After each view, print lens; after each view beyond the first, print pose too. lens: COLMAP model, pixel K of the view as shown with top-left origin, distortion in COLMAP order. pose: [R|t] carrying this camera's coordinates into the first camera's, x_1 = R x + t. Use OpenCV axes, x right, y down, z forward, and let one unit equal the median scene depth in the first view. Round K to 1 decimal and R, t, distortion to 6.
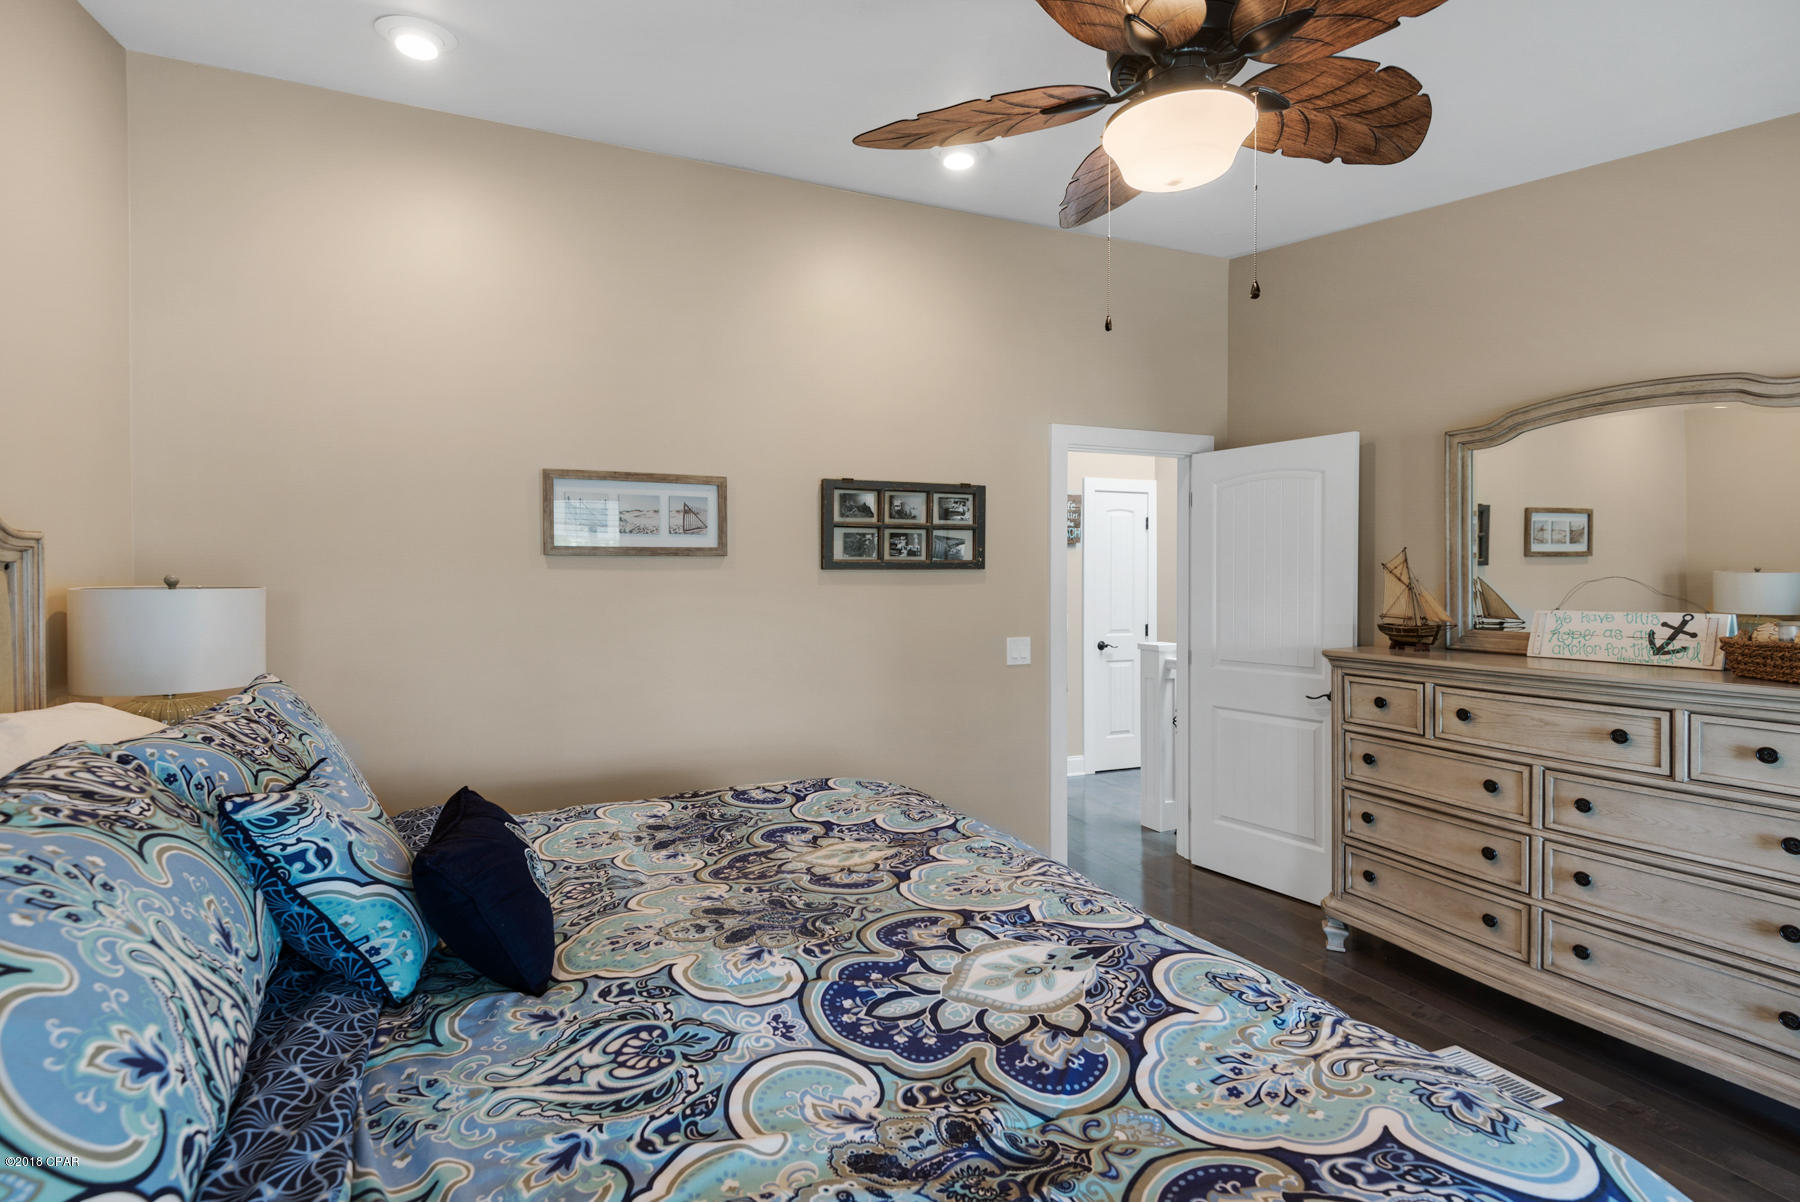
lens RADIAL K [[800.6, 0, 869.0], [0, 800.6, 600.0], [0, 0, 1]] dist [-0.021254, -0.000403]
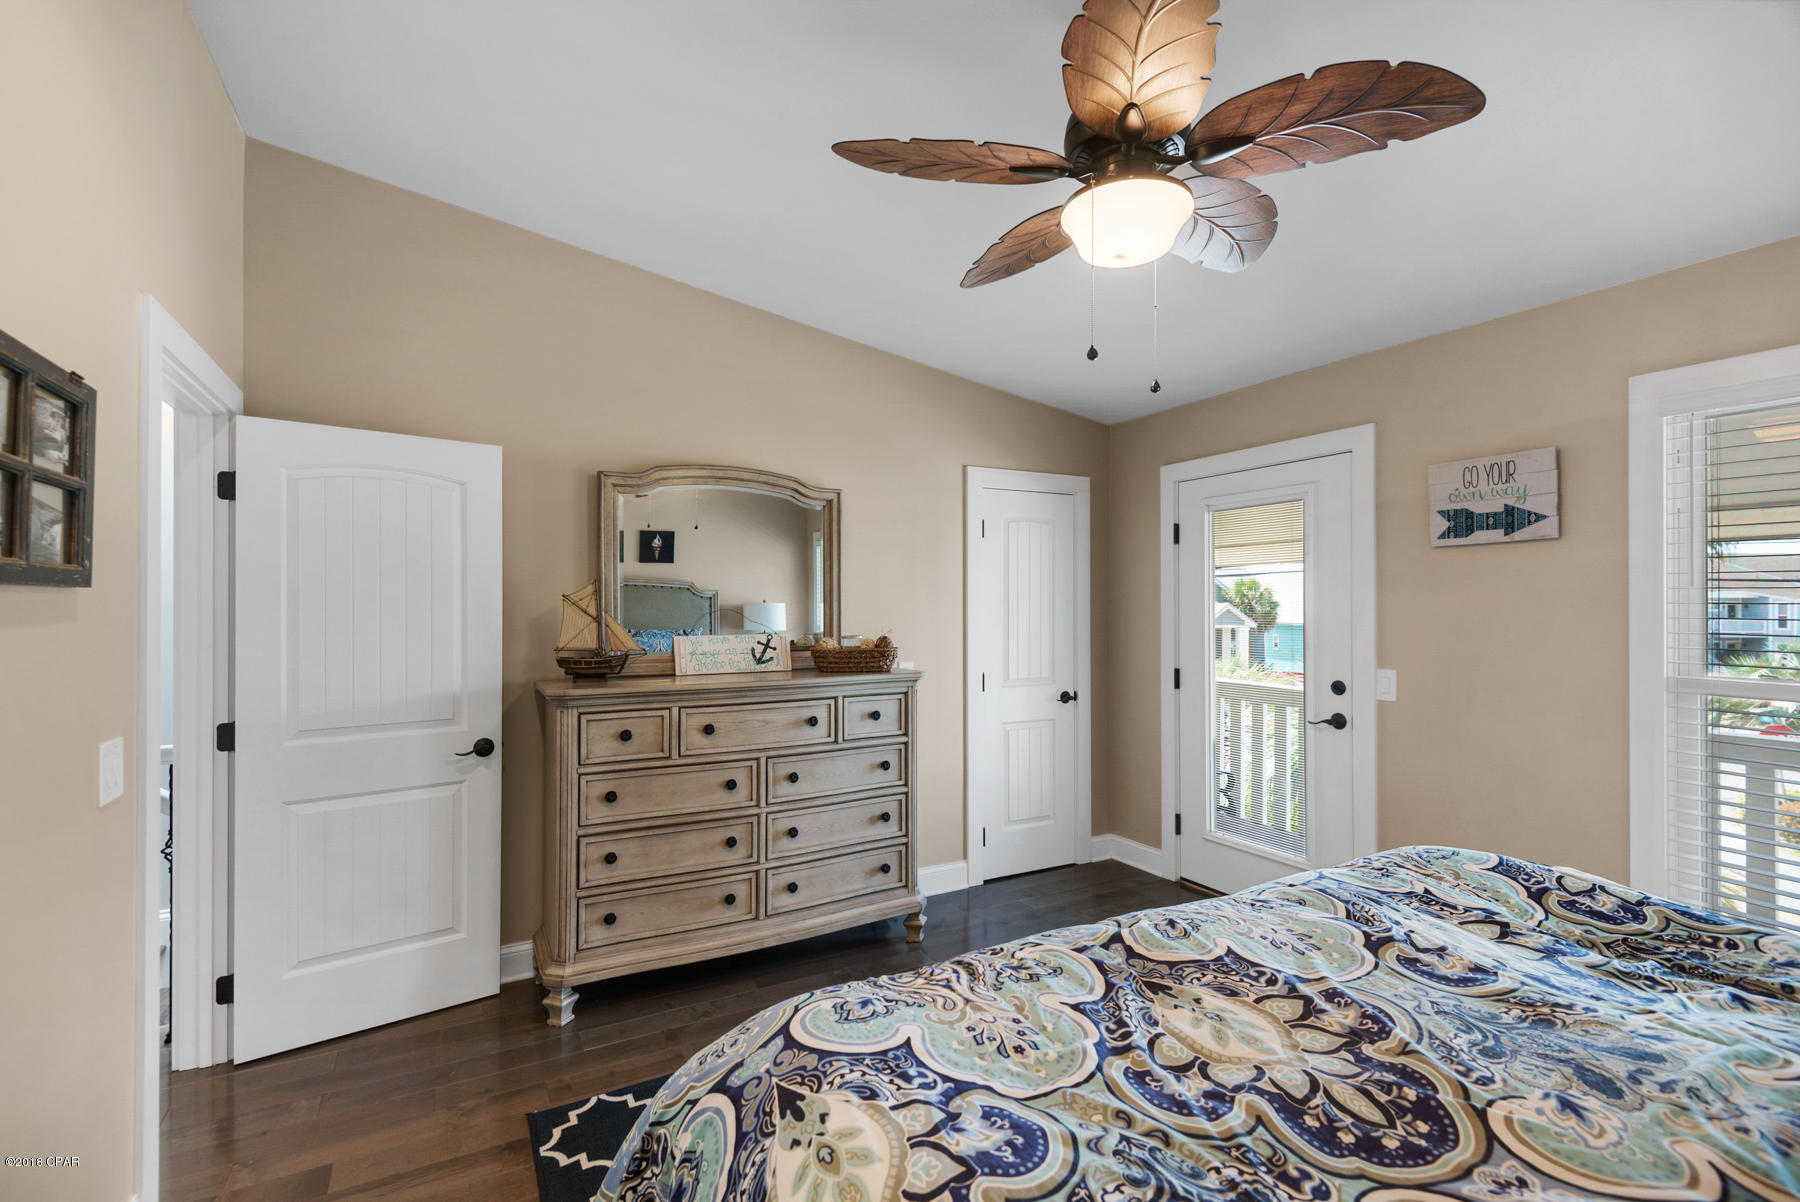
lens RADIAL K [[800.6, 0, 869.0], [0, 800.6, 600.0], [0, 0, 1]] dist [-0.021254, -0.000403]
pose [[-0.110297, 0.015738, 0.993774, -0.441175], [0.026335, 0.999570, -0.012907, -0.021548], [-0.993550, 0.024747, -0.110664, 0.932916]]
